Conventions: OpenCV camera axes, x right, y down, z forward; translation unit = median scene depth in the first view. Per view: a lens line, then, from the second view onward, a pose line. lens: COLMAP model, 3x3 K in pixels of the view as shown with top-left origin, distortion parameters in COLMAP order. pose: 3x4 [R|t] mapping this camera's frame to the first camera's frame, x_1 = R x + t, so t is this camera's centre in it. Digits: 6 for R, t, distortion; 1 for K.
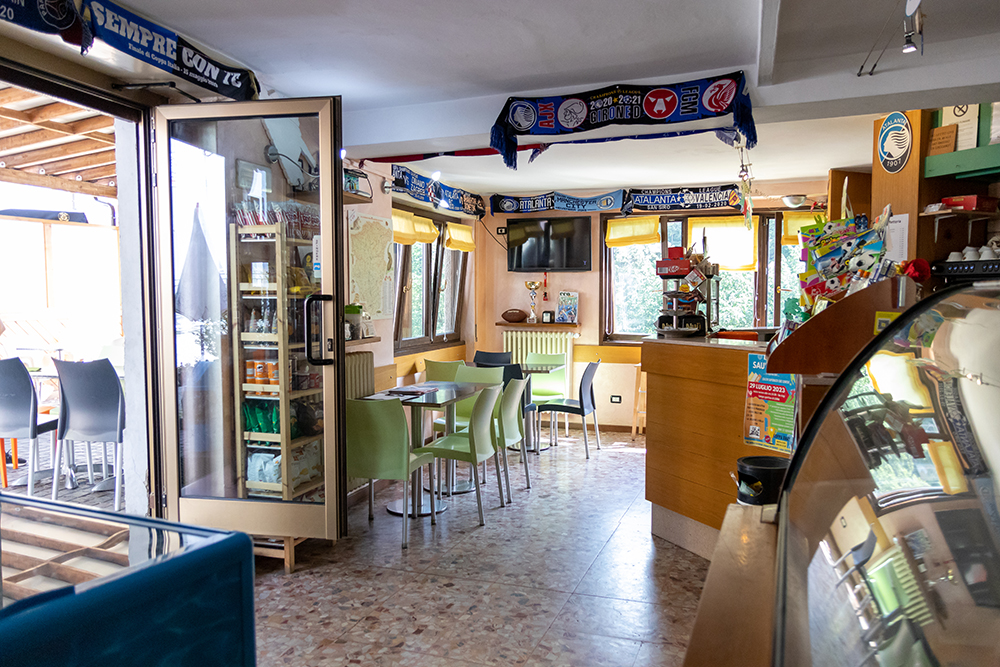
lens RADIAL K [[778.1, 0, 499.5], [0, 778.1, 342.3], [0, 0, 1]] dist [0.003785, 0.002664]
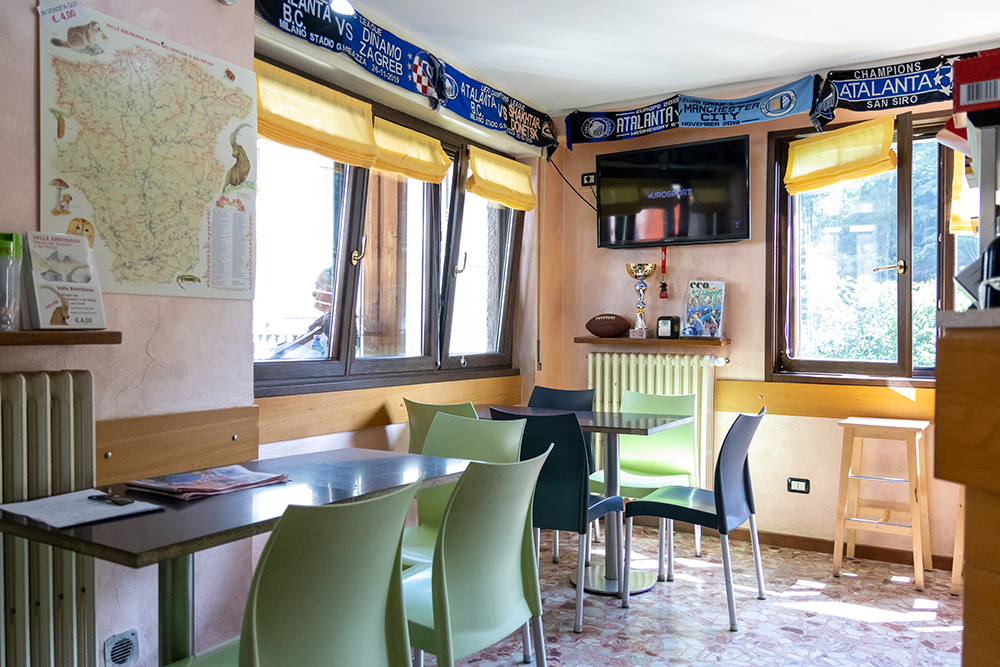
lens RADIAL K [[778.1, 0, 499.5], [0, 778.1, 342.3], [0, 0, 1]] dist [0.003785, 0.002664]
pose [[0.976404, 0.009711, -0.215735, 0.070218], [-0.021136, 0.998489, -0.050716, 0.008858], [0.214917, 0.054079, 0.975134, 0.475592]]
